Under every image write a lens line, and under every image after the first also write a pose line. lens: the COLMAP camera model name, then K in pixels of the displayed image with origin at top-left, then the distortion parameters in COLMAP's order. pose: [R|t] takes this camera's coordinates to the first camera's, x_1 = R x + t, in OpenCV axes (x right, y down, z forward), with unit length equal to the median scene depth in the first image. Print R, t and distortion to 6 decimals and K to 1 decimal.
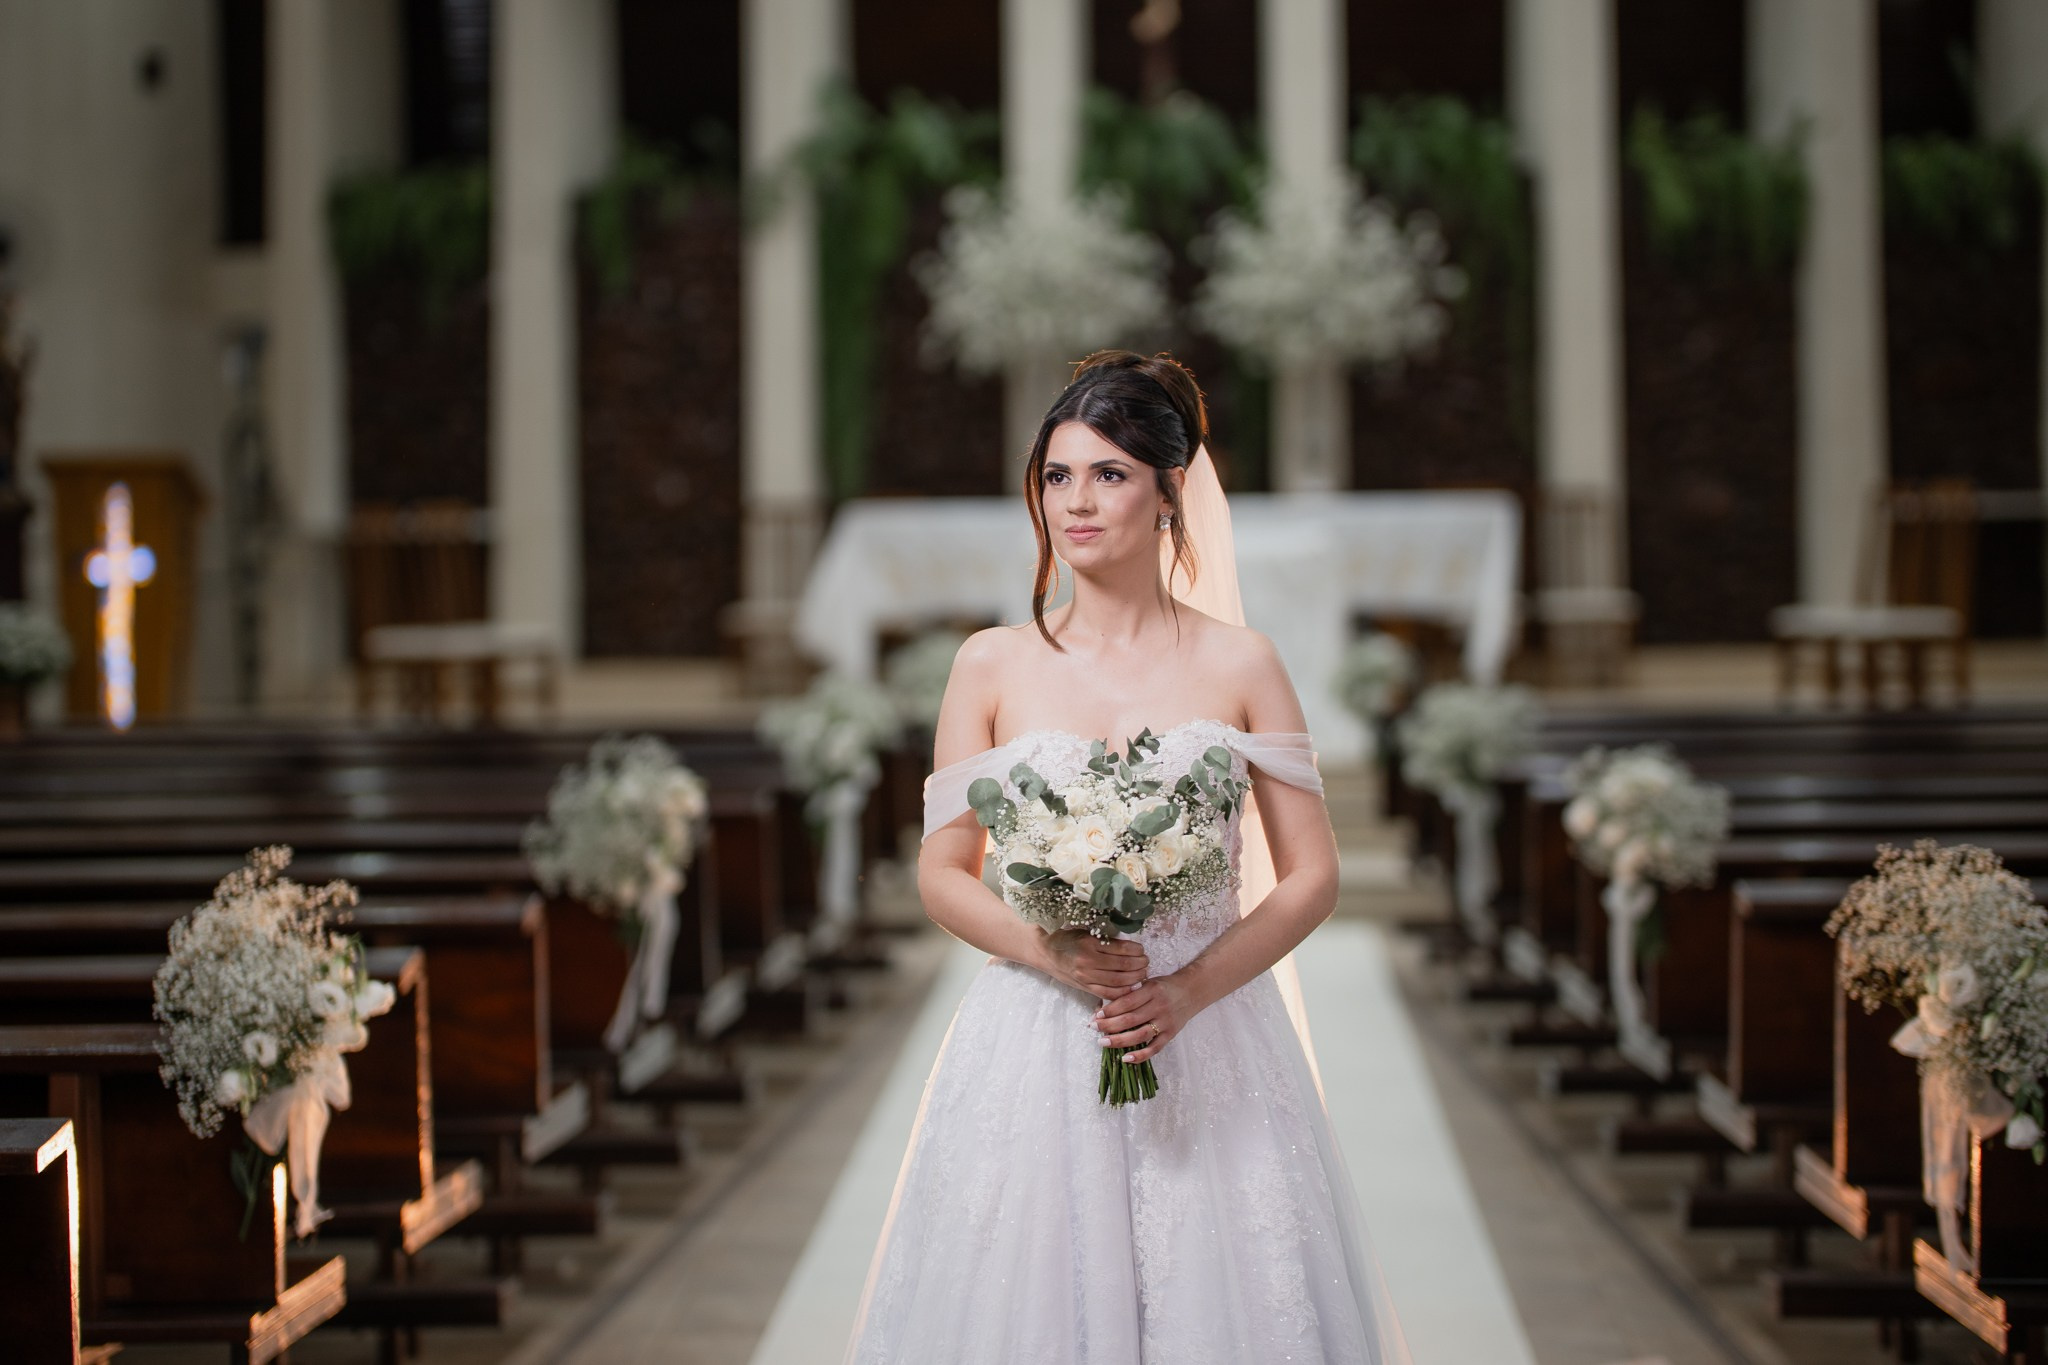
lens RADIAL K [[4712.5, 0, 1027.0], [0, 4712.5, 678.4], [0, 0, 1]] dist [0.567265, -0.002582]
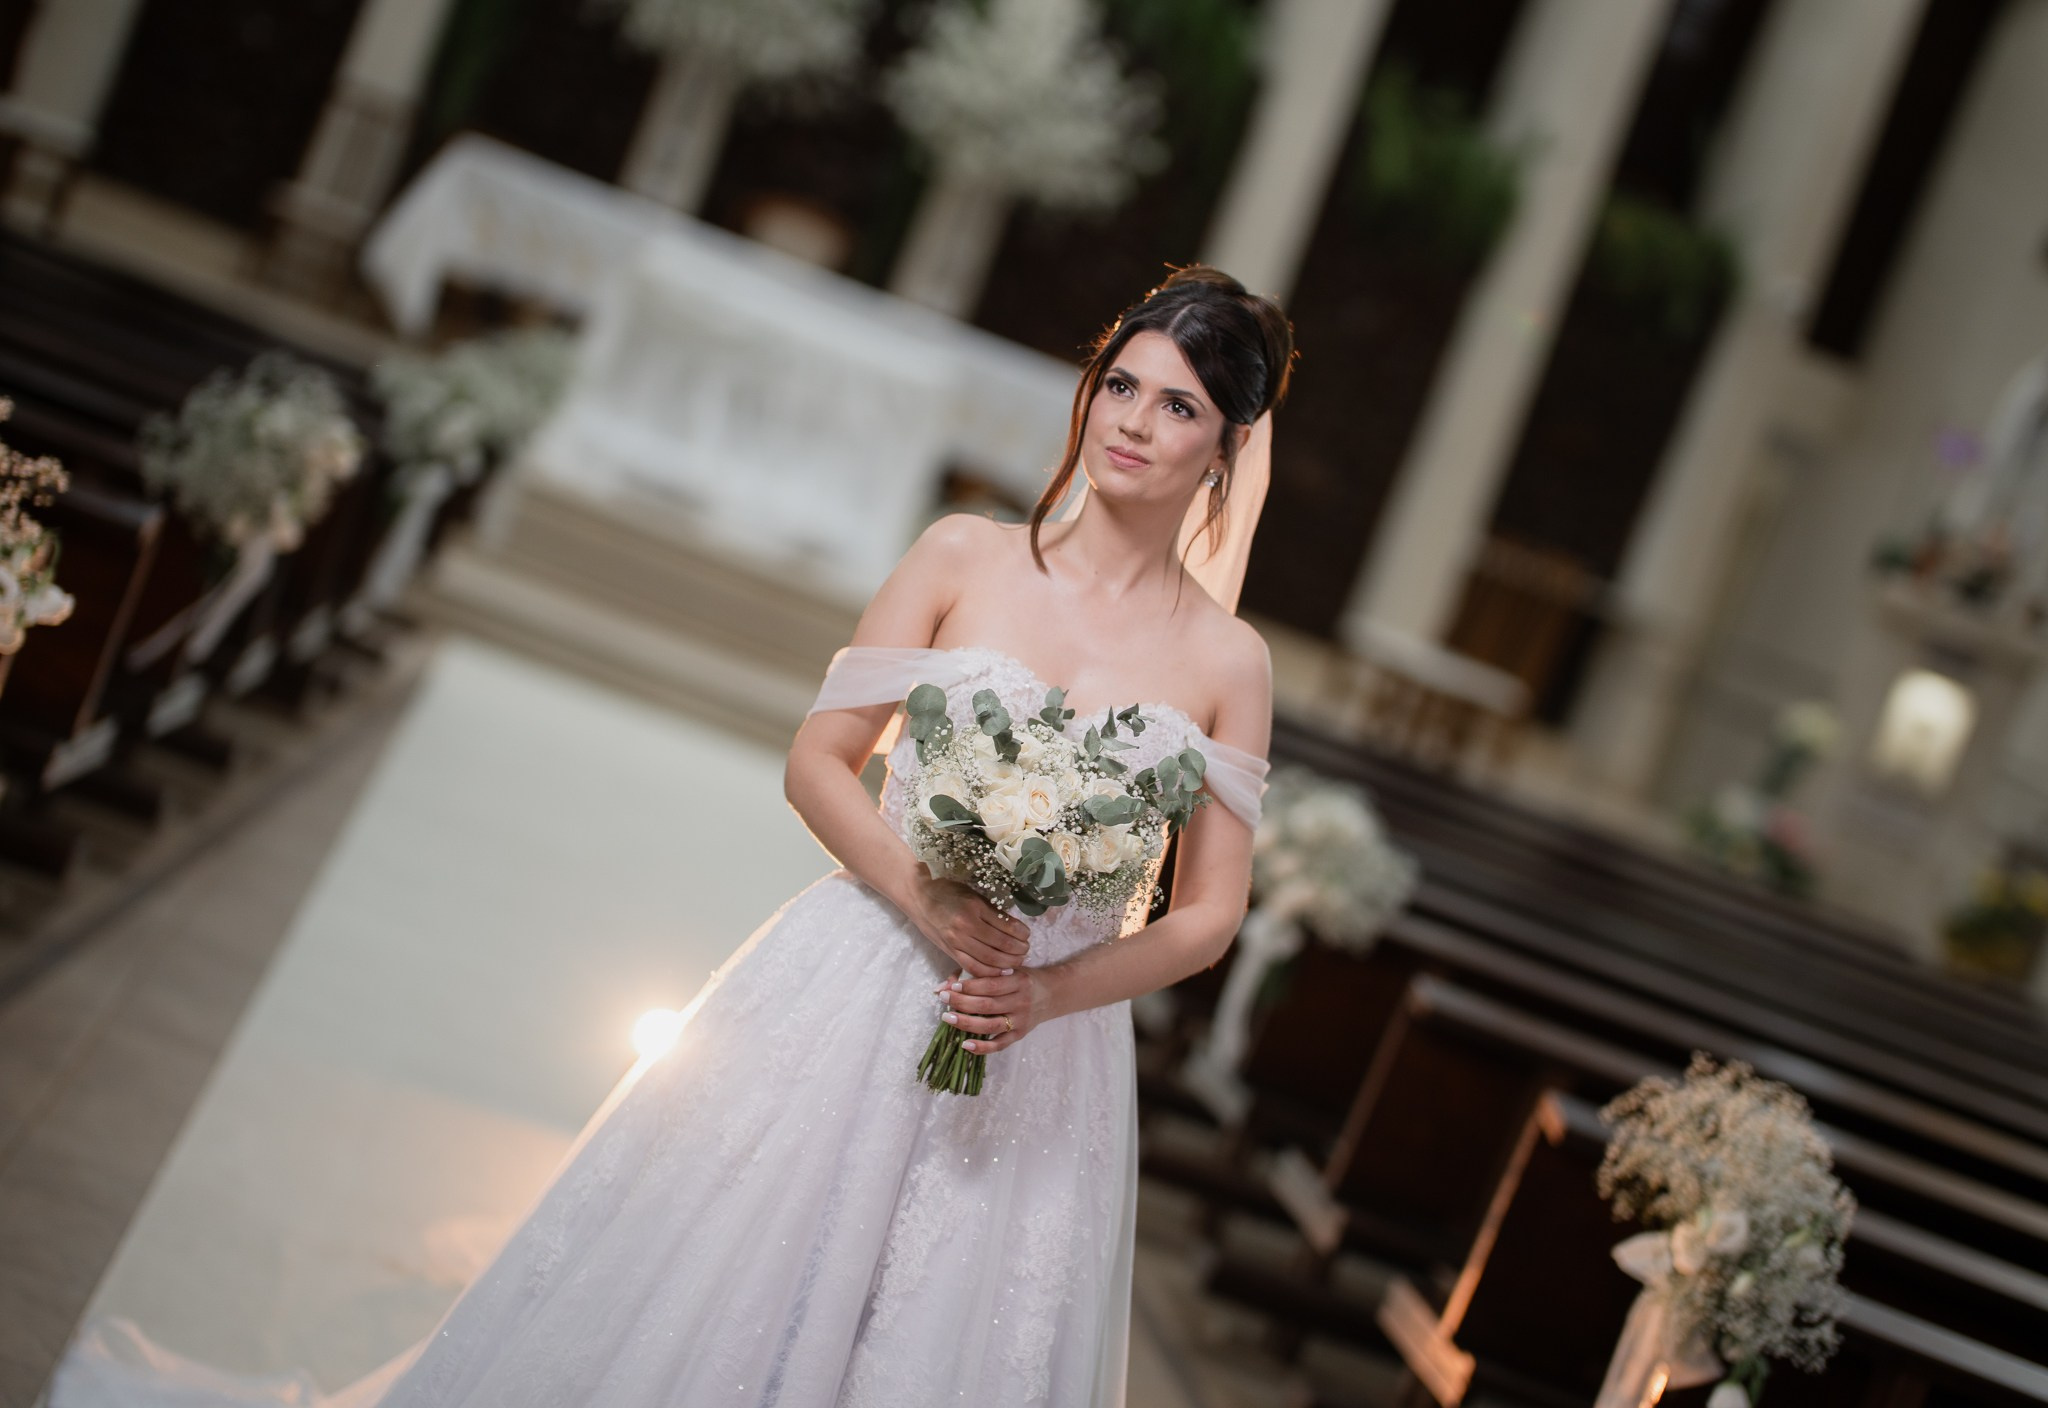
lens RADIAL K [[5018.8, 0, 1035.9], [0, 5018.8, 643.0], [0, 0, 1]] dist [0.555947, 0.398207]
pose [[0.922747, 0.363142, 0.129098, -0.061054], [-0.367979, 0.929714, 0.014970, -0.003816], [-0.114588, -0.061319, 0.991519, 0.044960]]
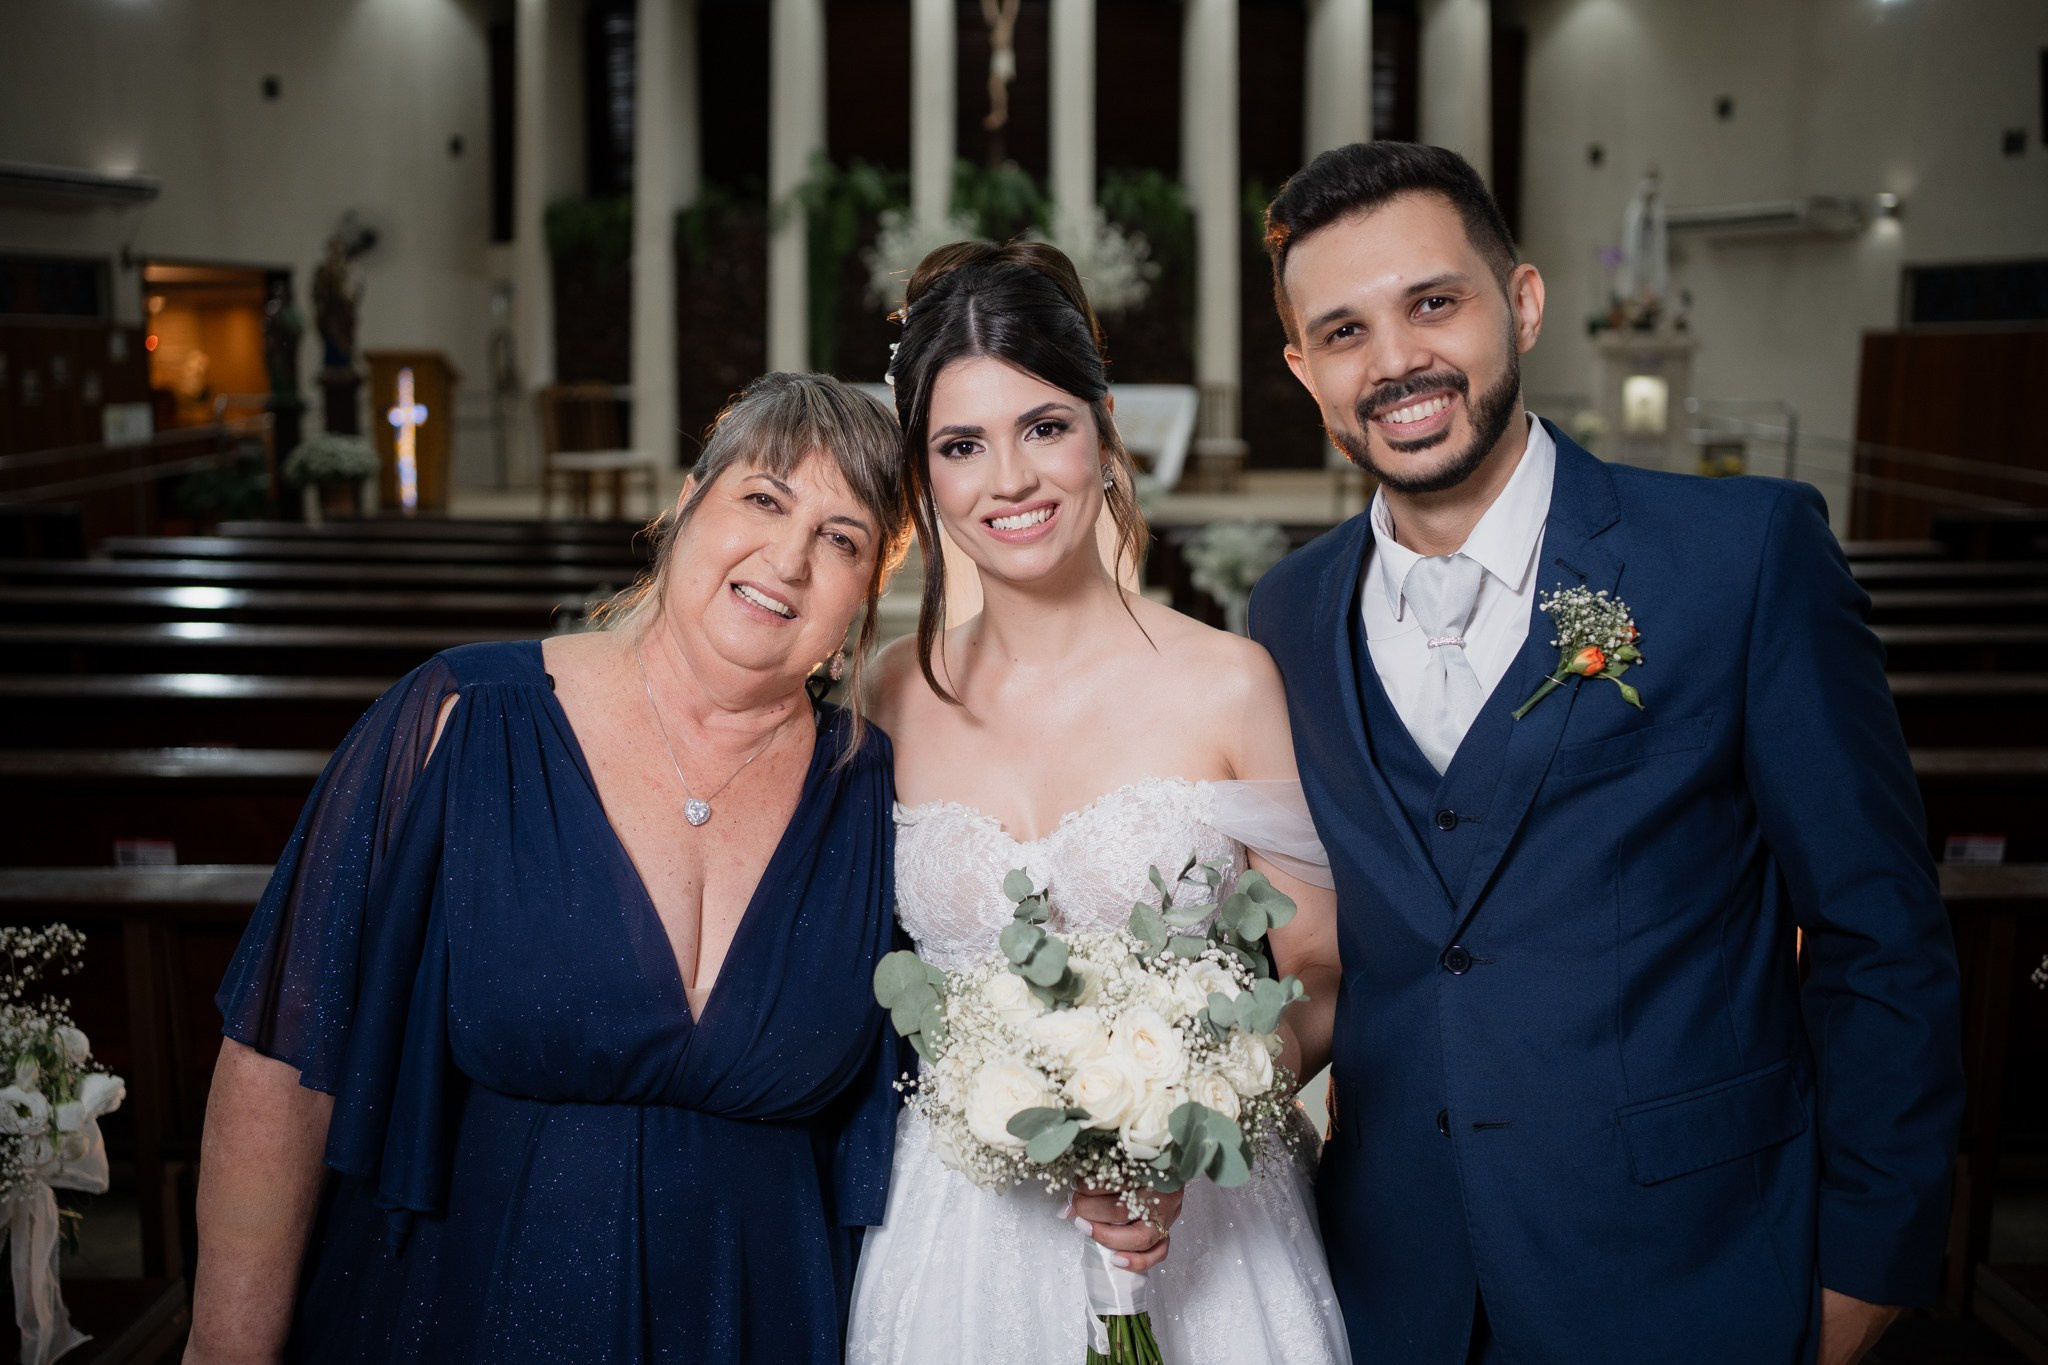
lens RADIAL K [[2069.3, 0, 1016.6], [0, 2069.3, 686.2], [0, 0, 1]] dist [-0.000490, 0.086319]
pose [[0.998565, 0.009867, 0.052642, -0.011134], [-0.015485, 0.994094, 0.107413, -0.020310], [-0.051271, -0.108074, 0.992820, 0.474962]]
